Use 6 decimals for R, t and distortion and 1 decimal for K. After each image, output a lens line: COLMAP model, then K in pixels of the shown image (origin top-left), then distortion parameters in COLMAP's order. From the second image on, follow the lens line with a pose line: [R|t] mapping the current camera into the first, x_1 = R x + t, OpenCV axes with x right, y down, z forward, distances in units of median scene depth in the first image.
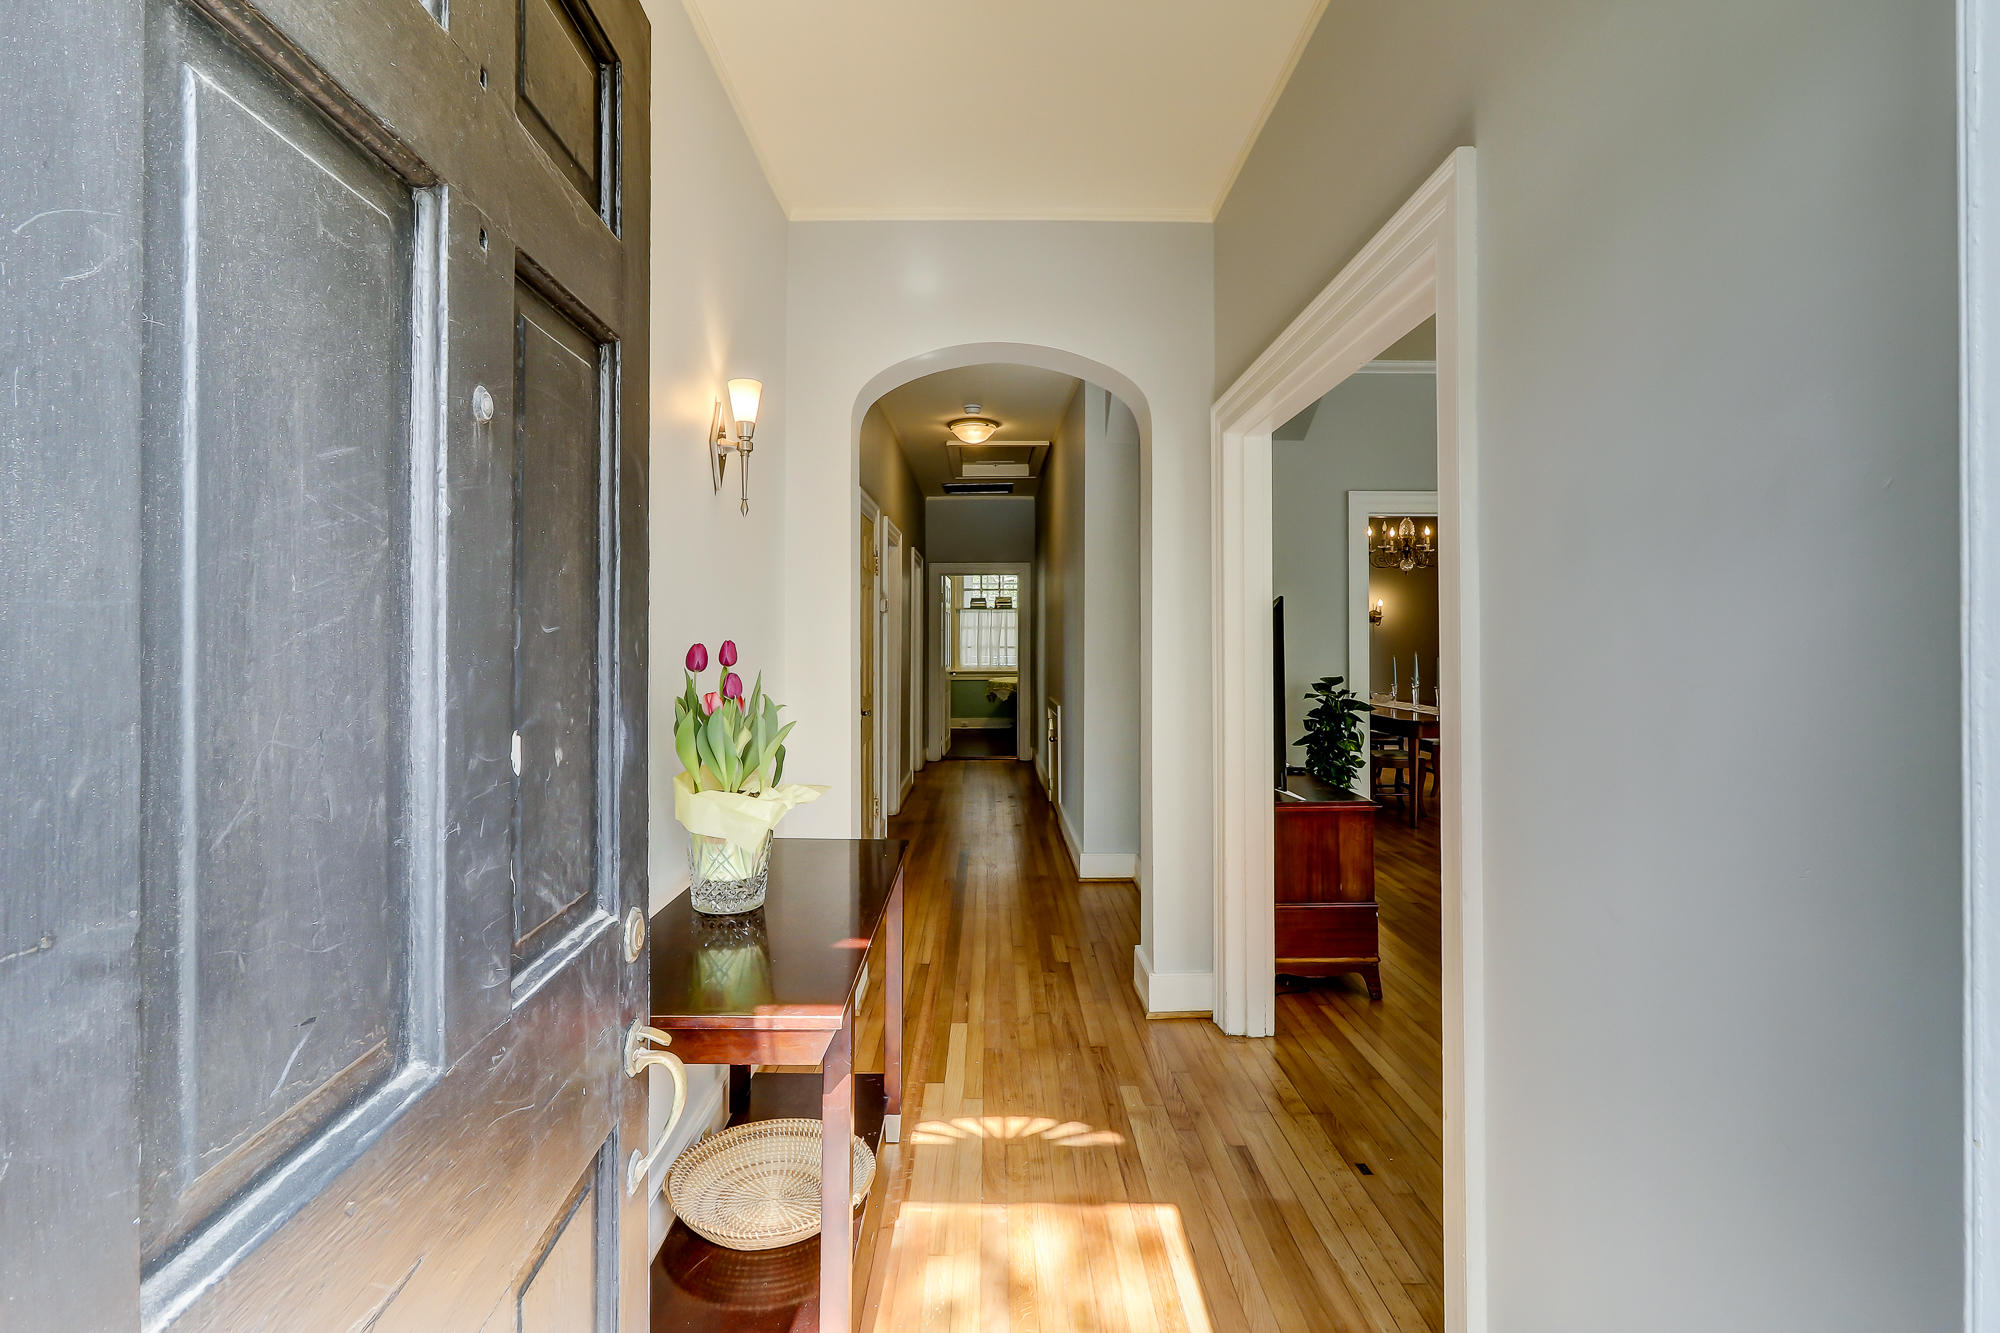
lens RADIAL K [[1023.0, 0, 997.9], [0, 1023.0, 634.5], [0, 0, 1]] dist [-0.001039, 0.000288]
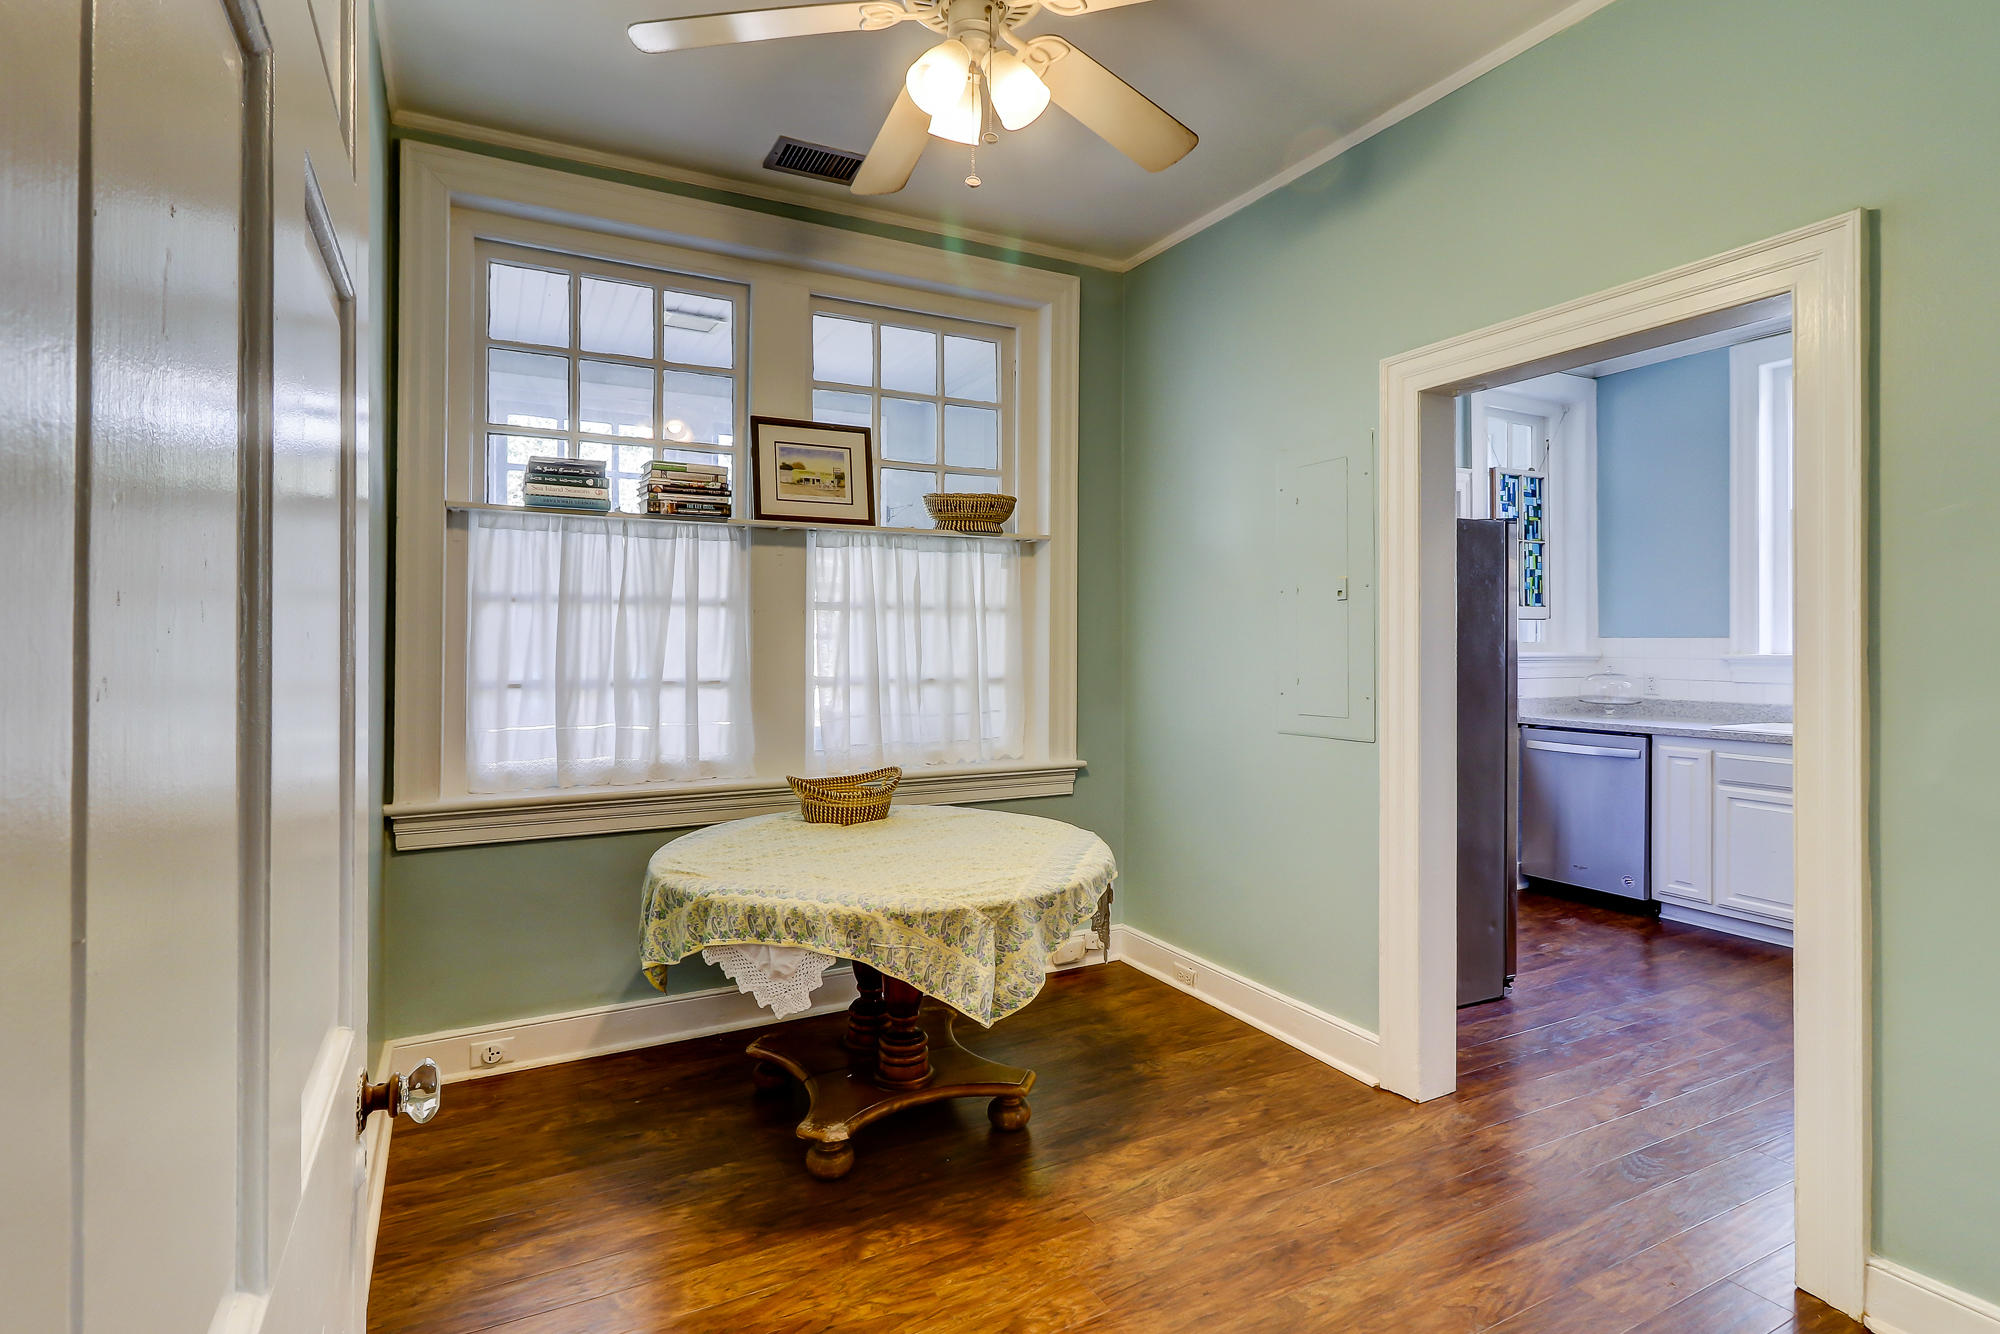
lens RADIAL K [[933.6, 0, 996.1], [0, 933.6, 634.7], [0, 0, 1]] dist [-0.000138, 0.000700]
pose [[0.872517, -0.000704, 0.488583, -0.093224], [-0.000065, 0.999999, 0.001556, 0.002055], [-0.488583, -0.001389, 0.872516, 1.983507]]
